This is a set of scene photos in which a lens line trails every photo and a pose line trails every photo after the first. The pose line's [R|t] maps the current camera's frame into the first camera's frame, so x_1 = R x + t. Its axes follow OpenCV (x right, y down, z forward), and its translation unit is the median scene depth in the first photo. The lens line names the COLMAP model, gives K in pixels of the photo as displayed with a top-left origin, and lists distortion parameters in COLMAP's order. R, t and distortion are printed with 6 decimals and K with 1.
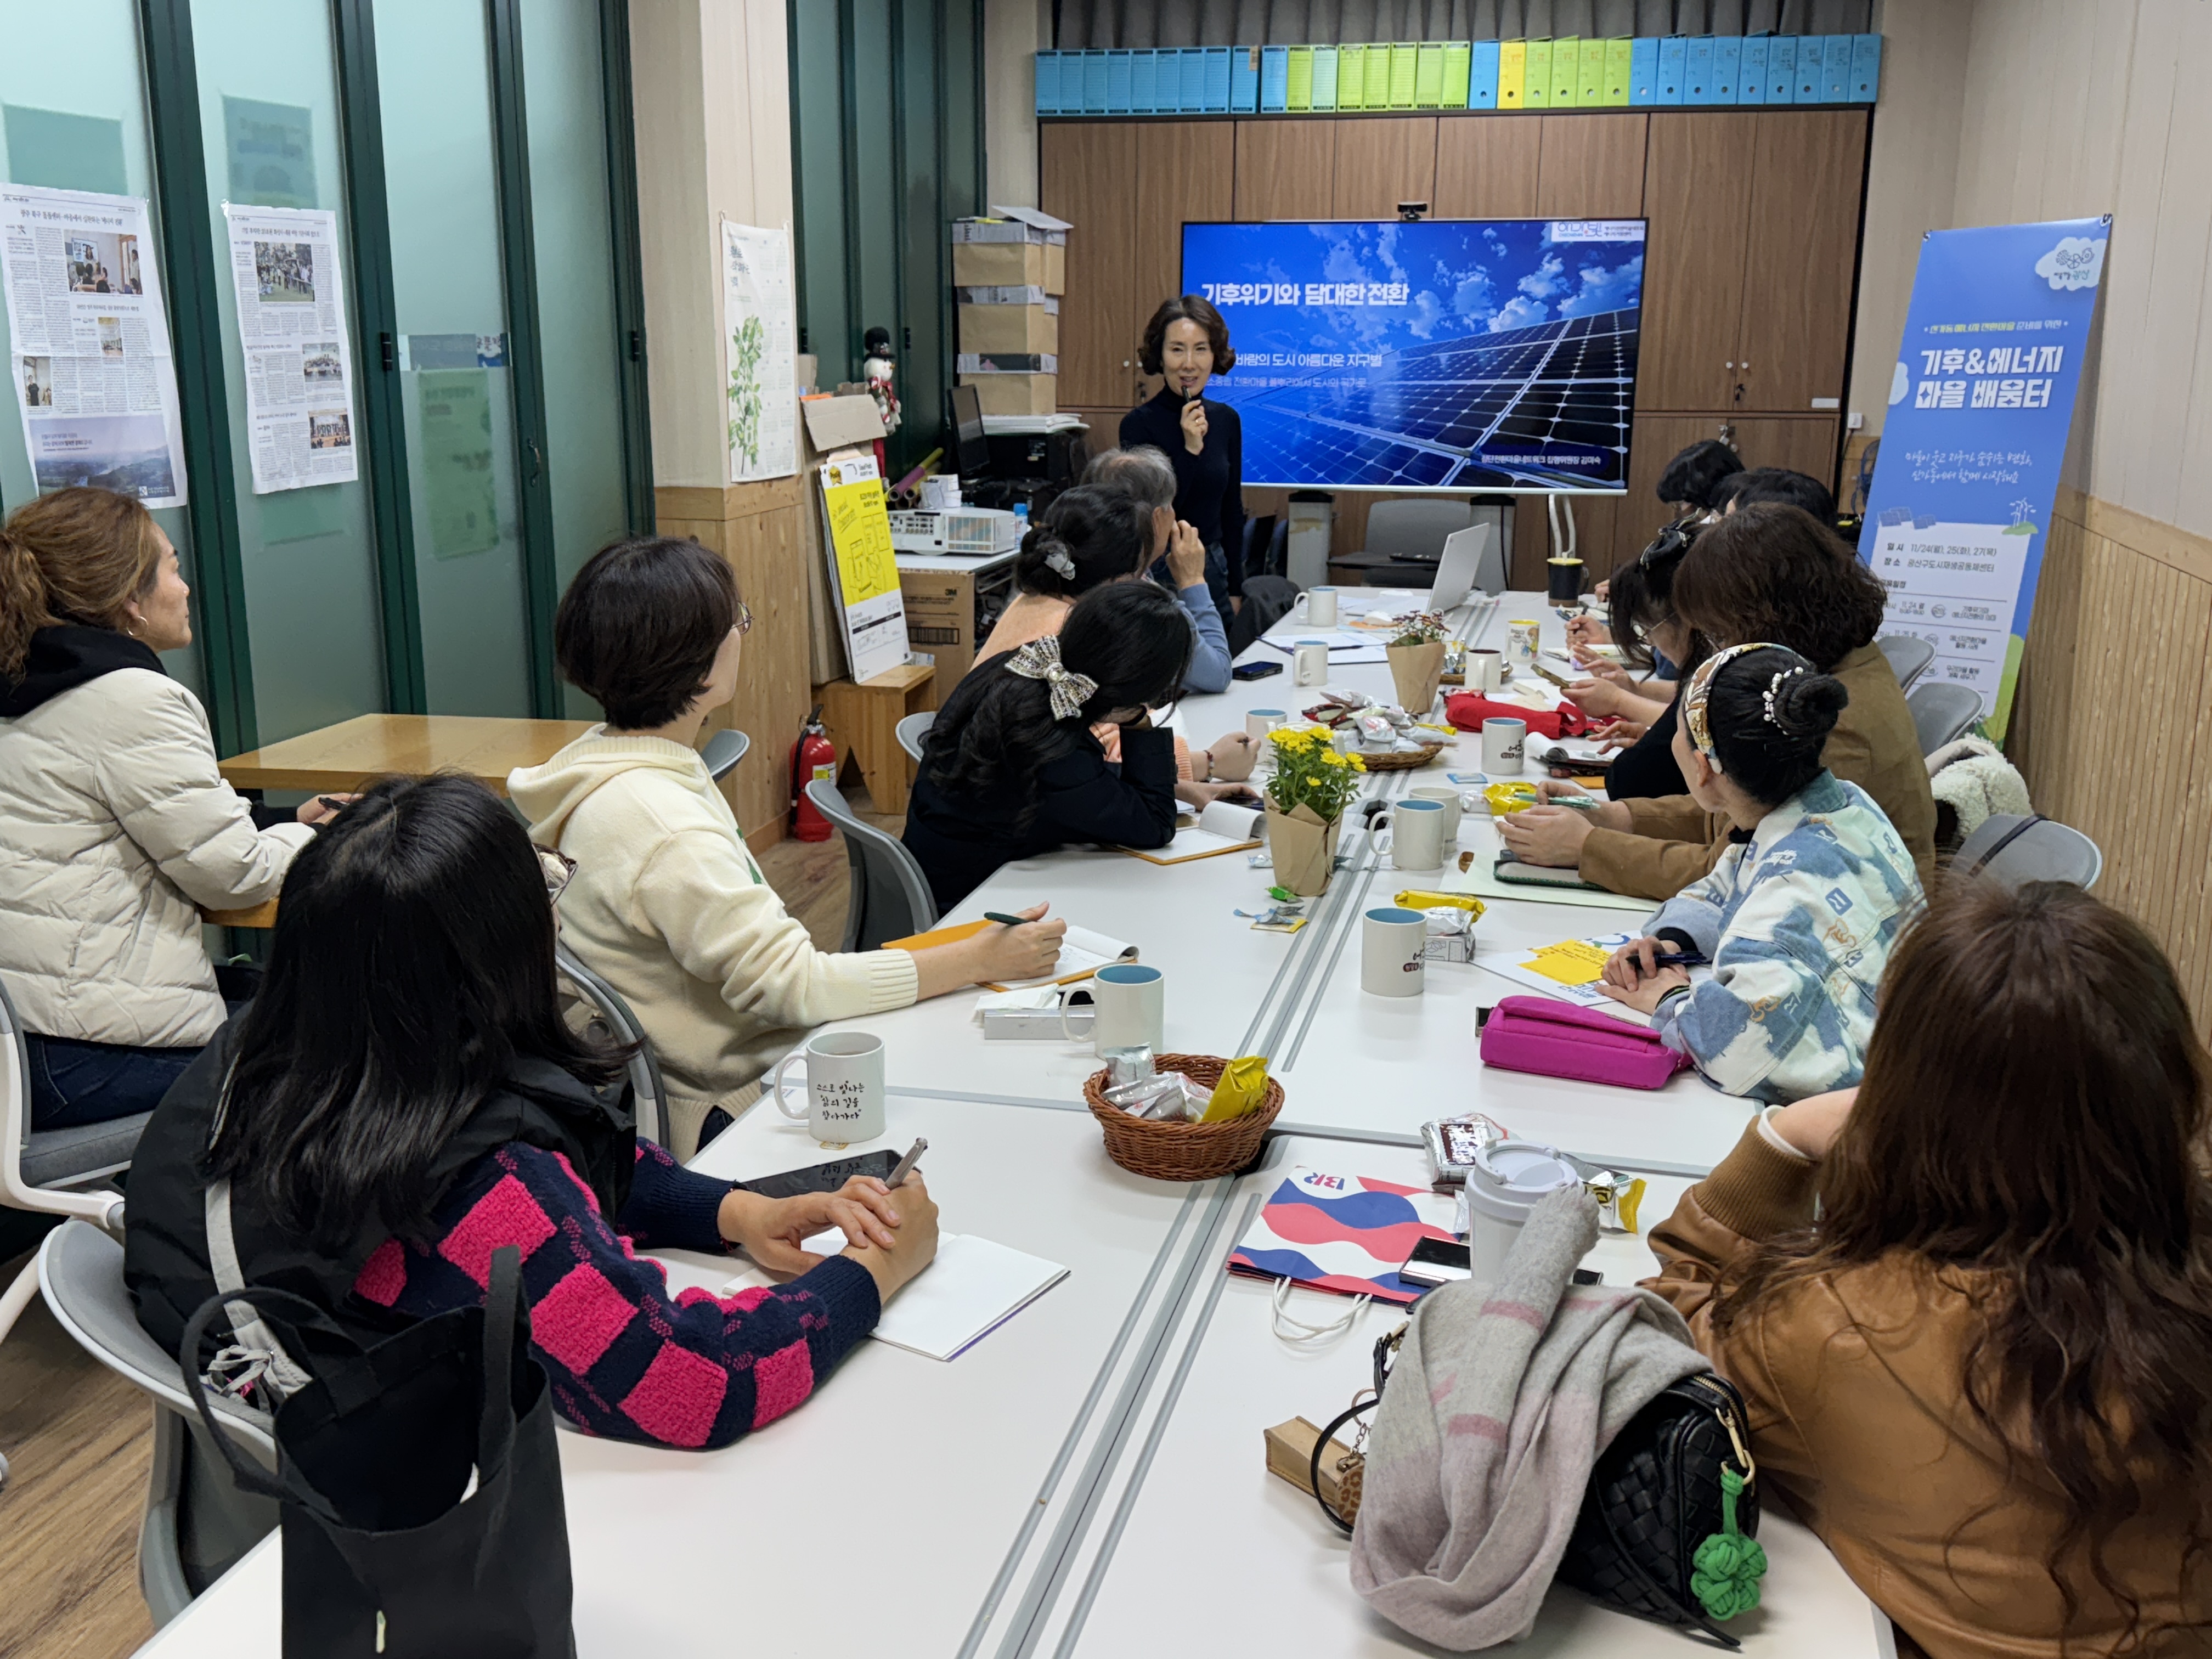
lens RADIAL K [[2103.9, 0, 1120.2], [0, 2103.9, 834.8], [0, 0, 1]] dist [0.216278, -0.529930]
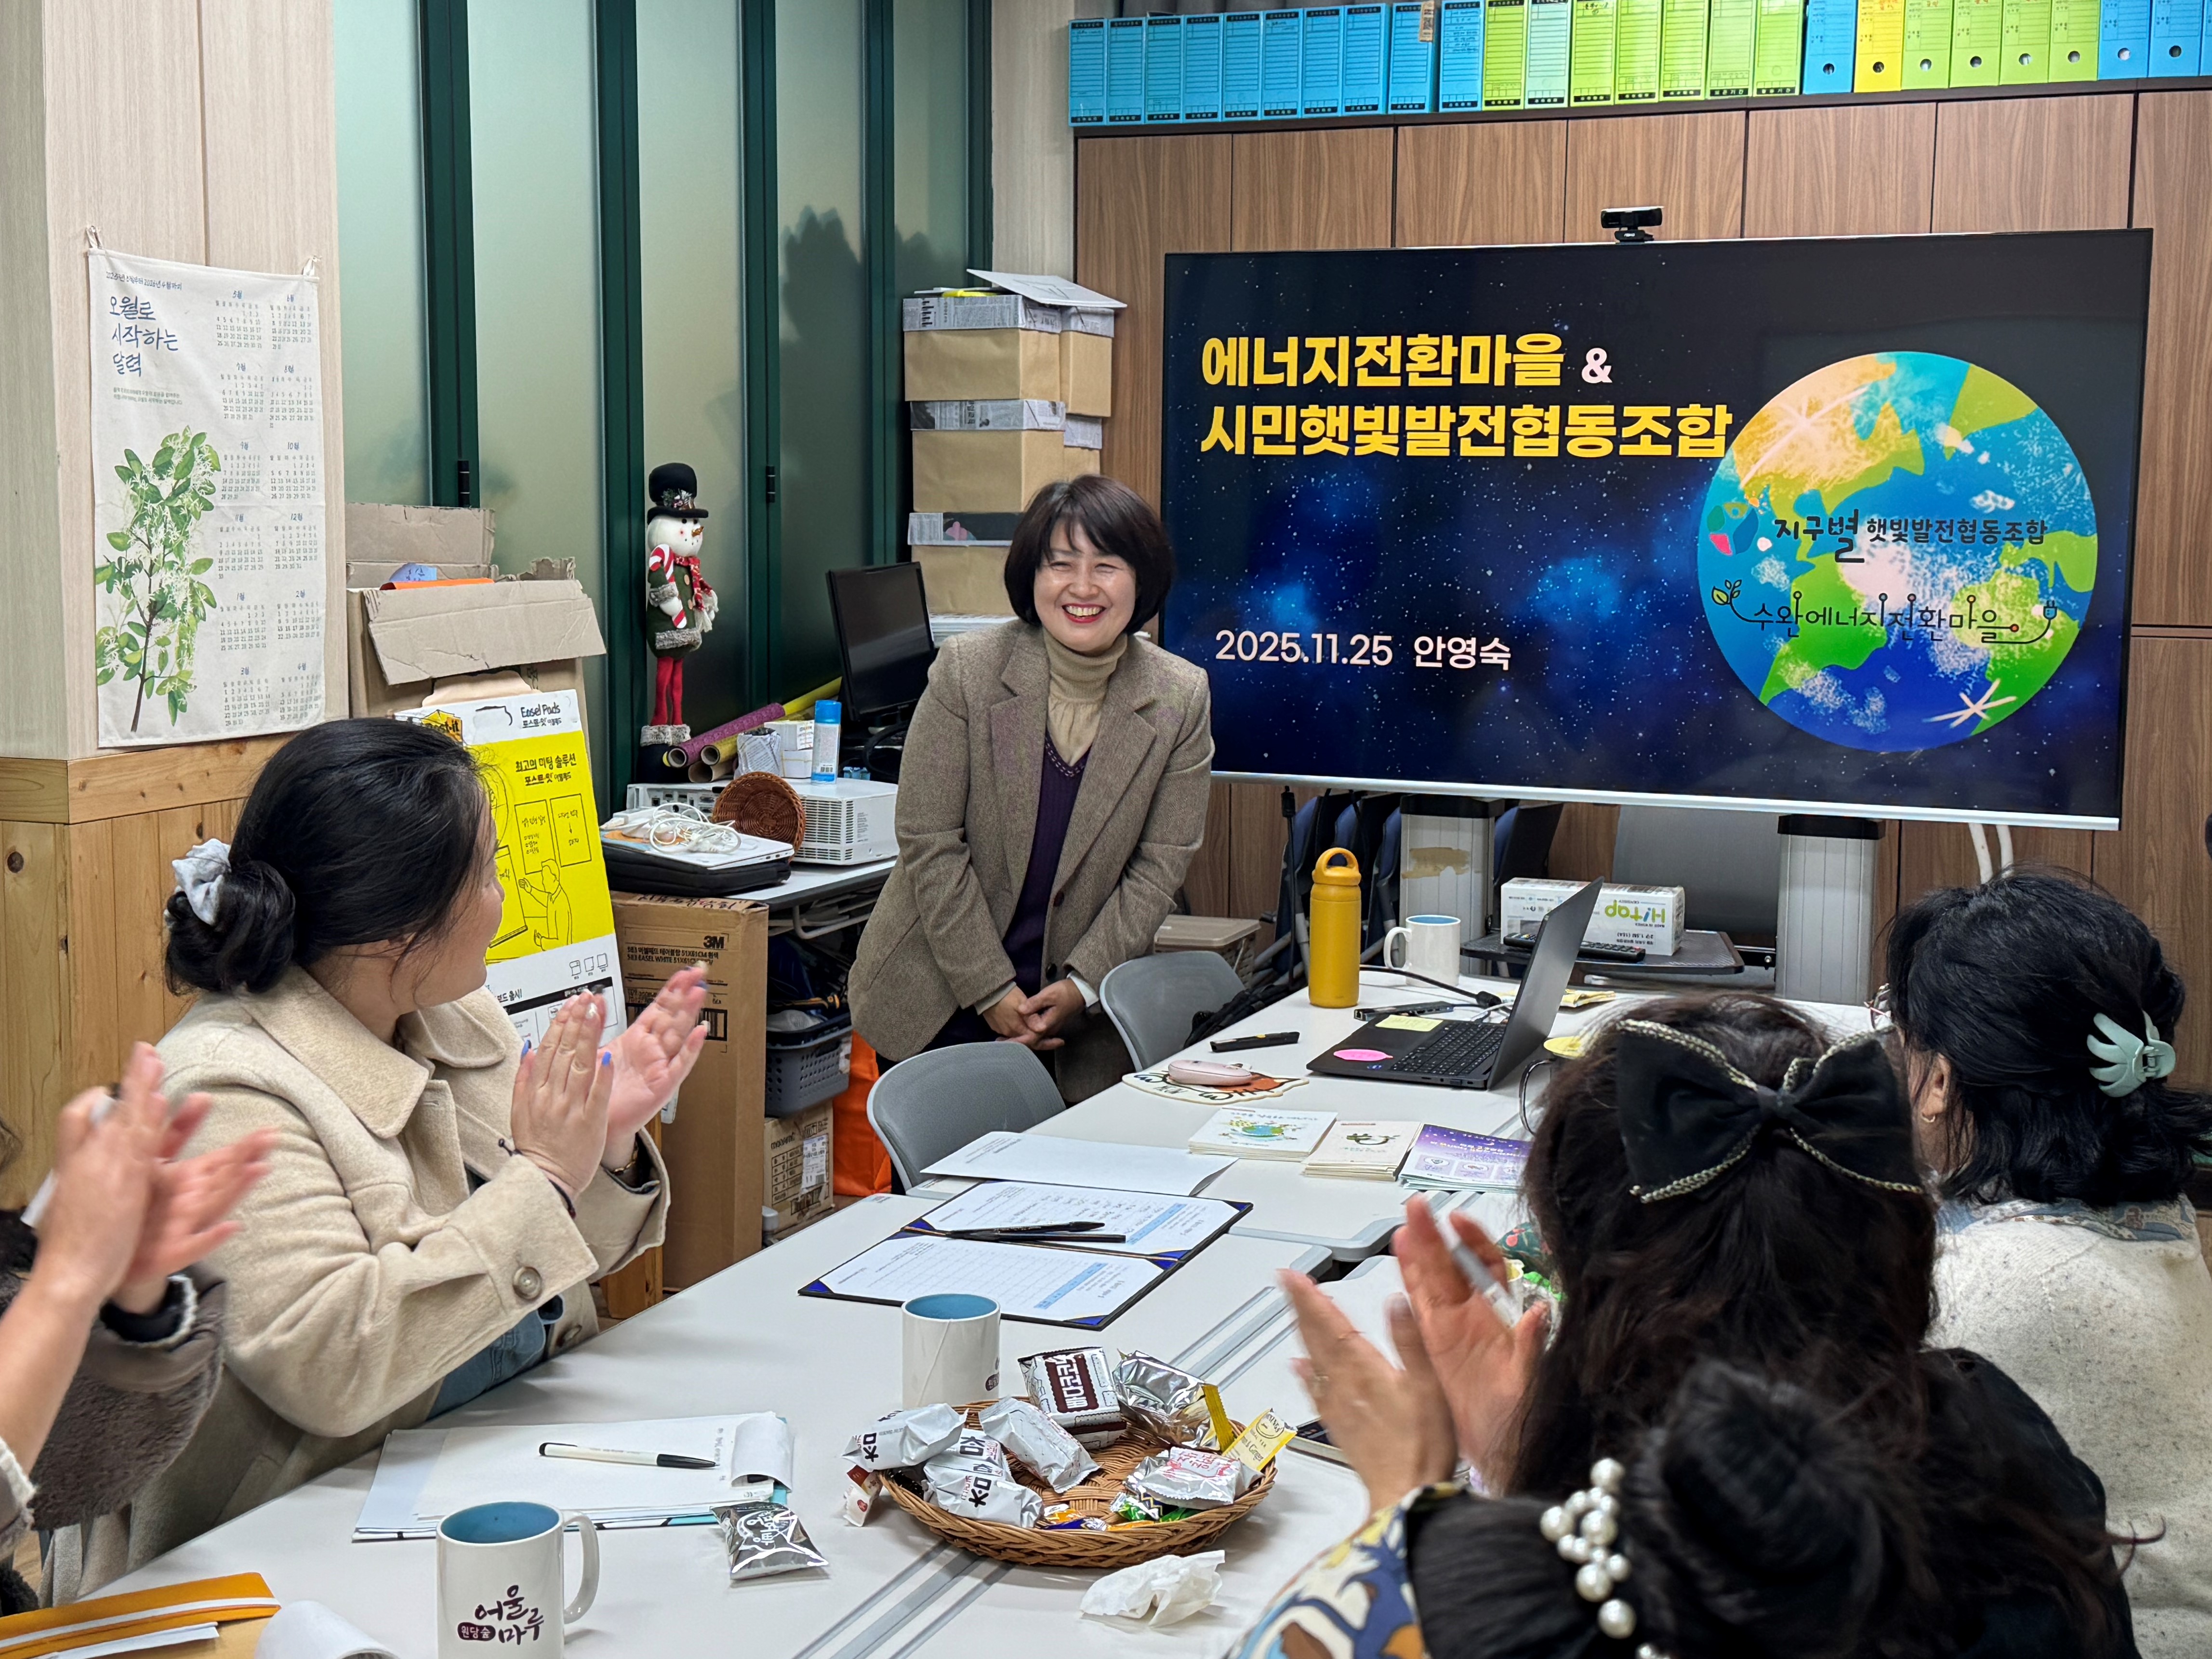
lens RADIAL K [[2865.4, 0, 1144.6], [0, 2865.4, 756.3], [0, 0, 1]] dist [0.223997, -0.538477]
pose [[0.986532, 0.019836, -0.162361, 0.120576], [-0.042583, 0.989538, -0.137848, -0.055305], [0.157928, 0.142905, 0.977055, 0.254993]]
